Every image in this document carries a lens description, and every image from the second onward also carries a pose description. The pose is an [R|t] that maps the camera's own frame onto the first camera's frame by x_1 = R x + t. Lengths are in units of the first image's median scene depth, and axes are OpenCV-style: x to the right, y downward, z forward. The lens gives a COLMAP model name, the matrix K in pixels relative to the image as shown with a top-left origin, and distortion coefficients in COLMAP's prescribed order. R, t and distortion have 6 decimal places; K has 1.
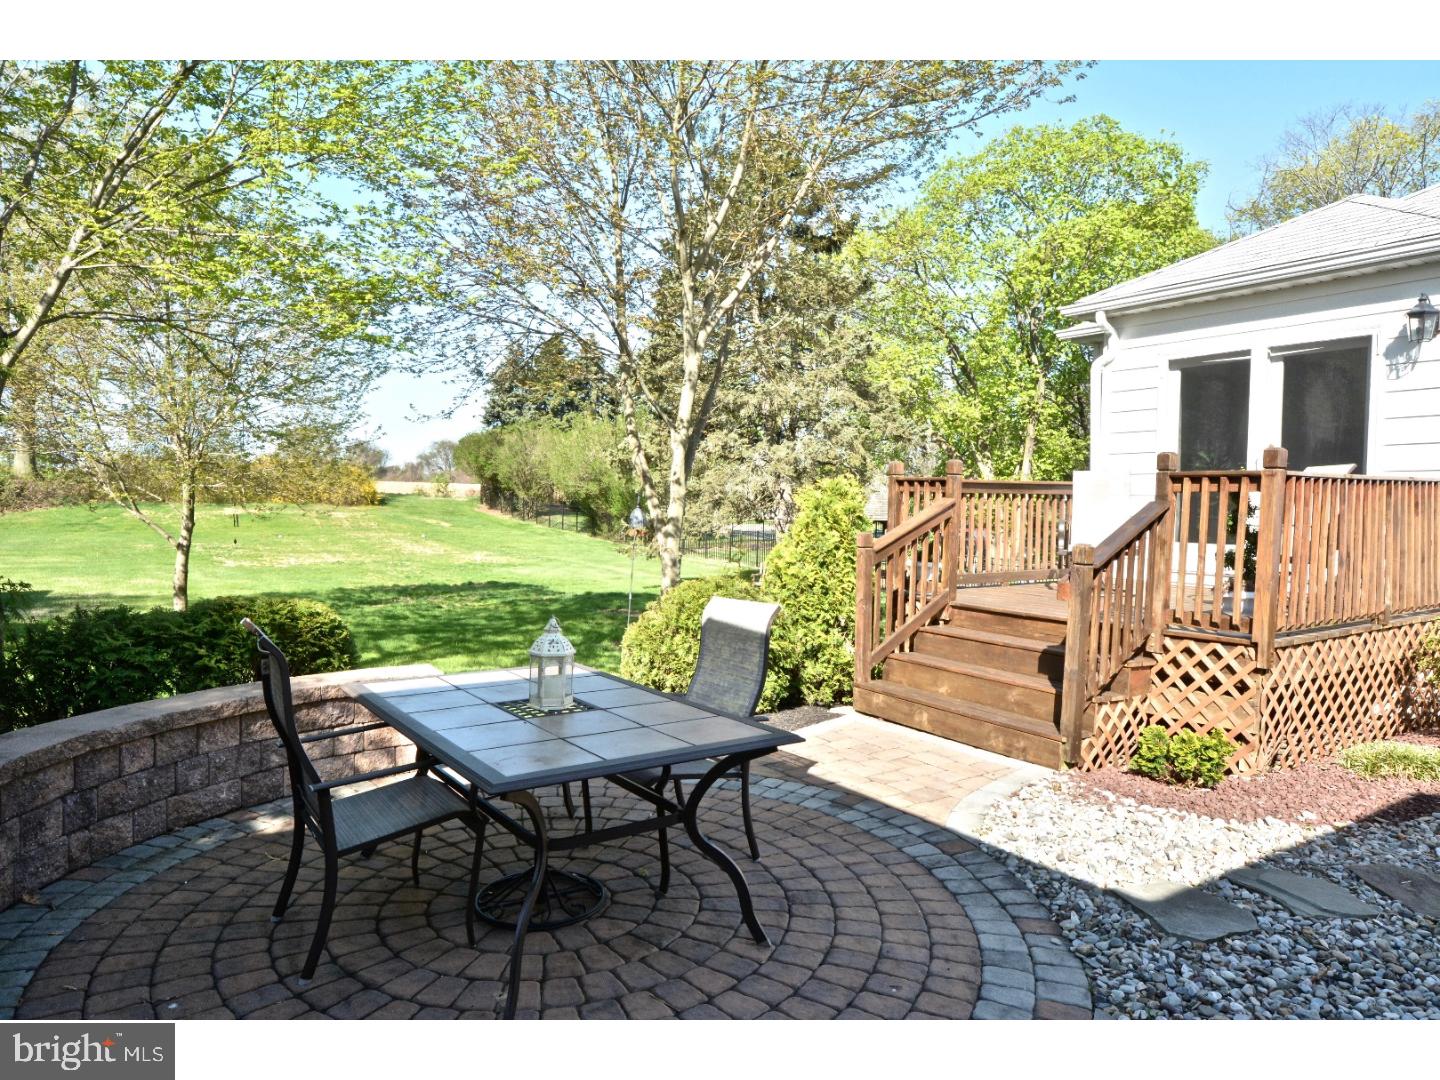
lens RADIAL K [[910.0, 0, 722.7], [0, 910.0, 548.9], [0, 0, 1]] dist [-0.000693, -0.003050]
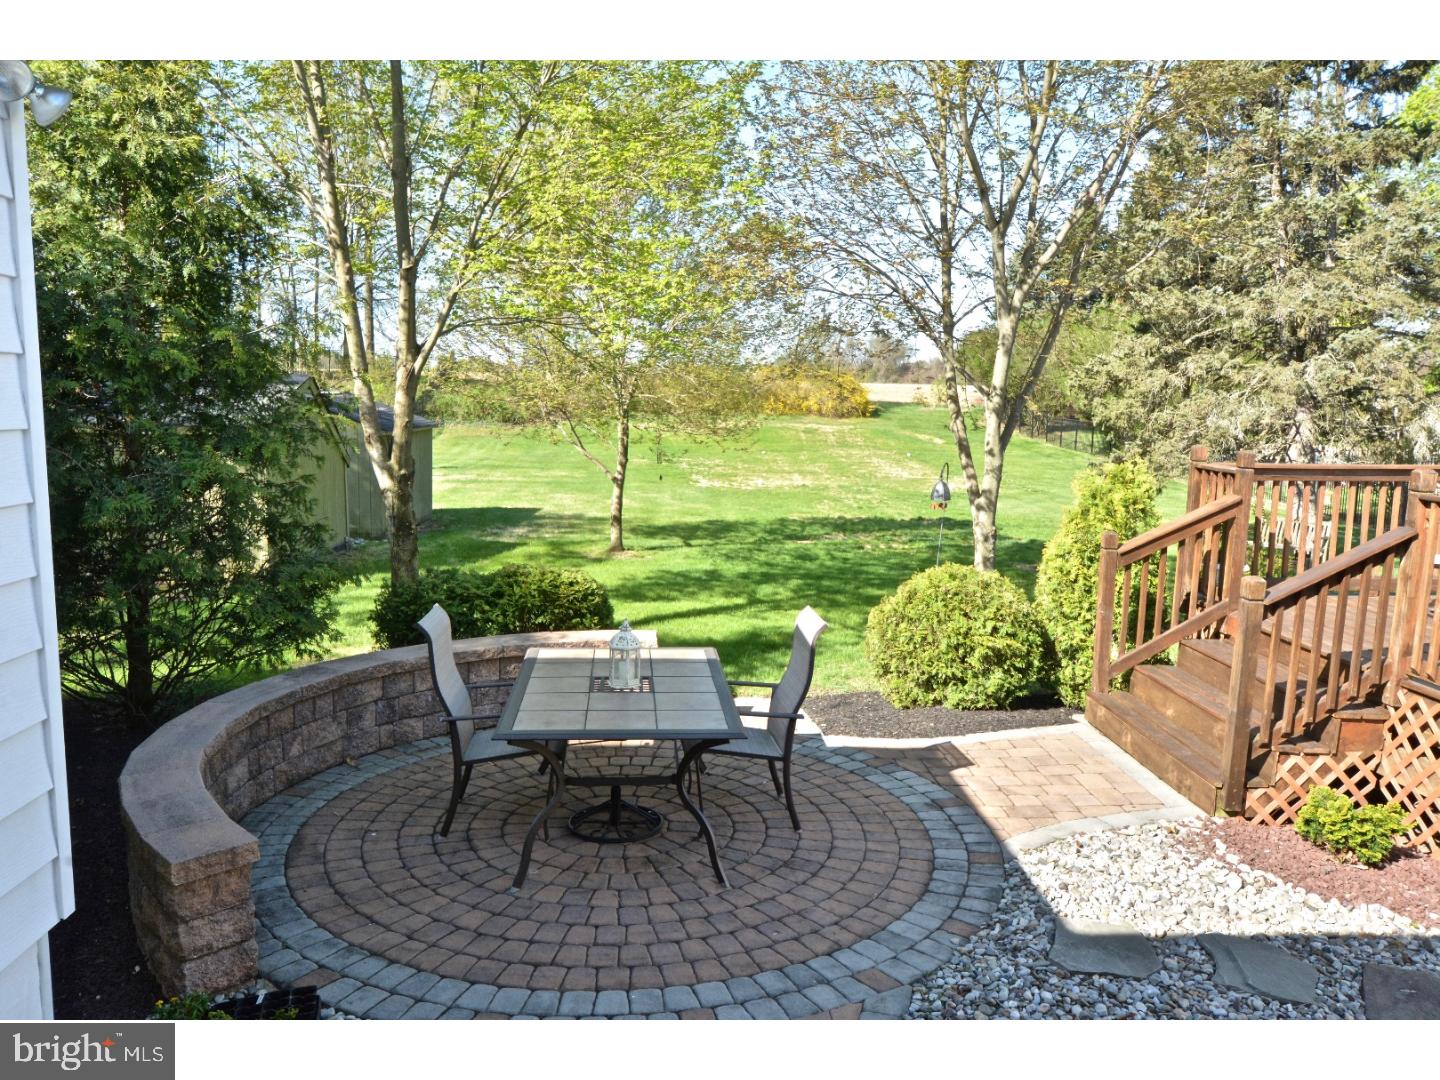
lens RADIAL K [[1104.3, 0, 719.6], [0, 1104.3, 551.0], [0, 0, 1]] dist [-0.007524, 0.005938]
pose [[0.864051, 0.069298, -0.498611, 0.276824], [-0.027960, 0.995557, 0.089912, -0.065924], [0.502627, -0.063747, 0.862150, -0.121043]]
